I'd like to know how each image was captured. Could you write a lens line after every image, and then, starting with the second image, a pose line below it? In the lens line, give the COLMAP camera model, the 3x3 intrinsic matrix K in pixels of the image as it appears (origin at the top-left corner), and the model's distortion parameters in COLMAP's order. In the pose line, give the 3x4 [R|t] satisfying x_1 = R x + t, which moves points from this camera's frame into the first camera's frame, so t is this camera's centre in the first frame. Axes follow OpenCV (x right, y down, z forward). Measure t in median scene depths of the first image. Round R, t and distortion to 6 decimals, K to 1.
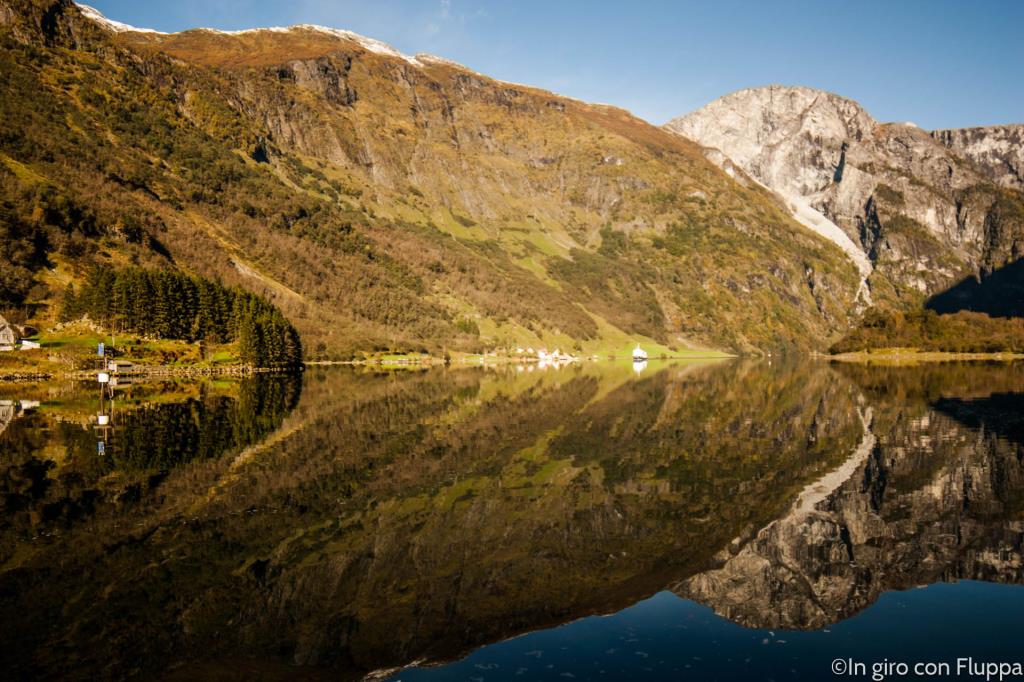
lens RADIAL K [[675.2, 0, 513.3], [0, 675.2, 337.7], [0, 0, 1]] dist [-0.121820, 0.050638]
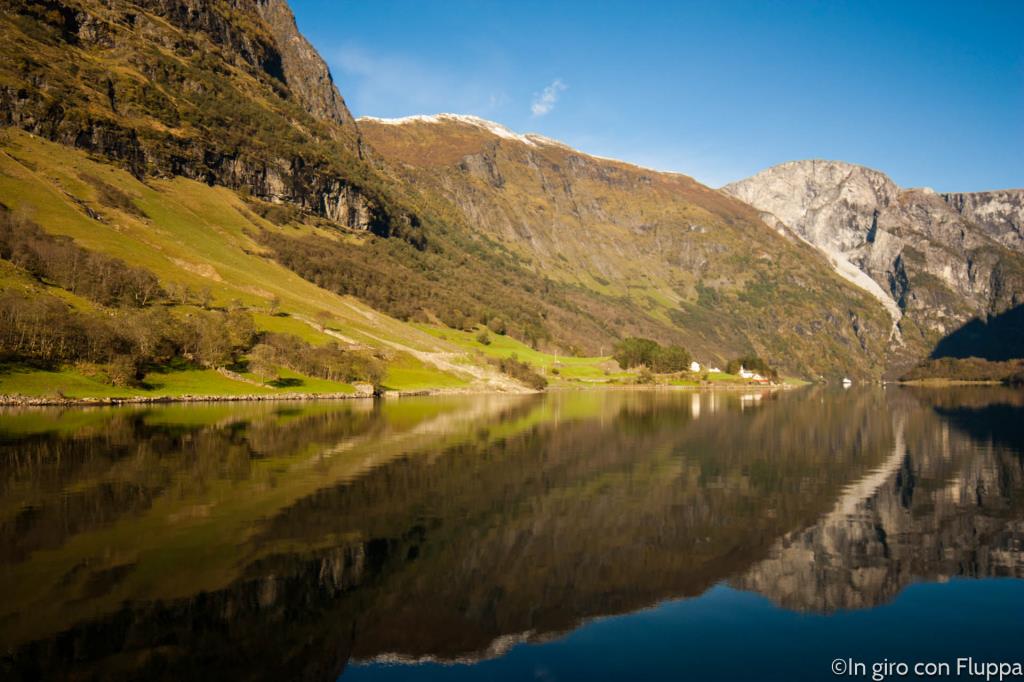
lens RADIAL K [[675.2, 0, 512.4], [0, 675.2, 338.4], [0, 0, 1]] dist [-0.121820, 0.050638]
pose [[0.999857, 0.006248, -0.015740, -0.207253], [-0.006837, 0.999269, -0.037617, -0.007036], [0.015493, 0.037719, 0.999168, -0.303325]]
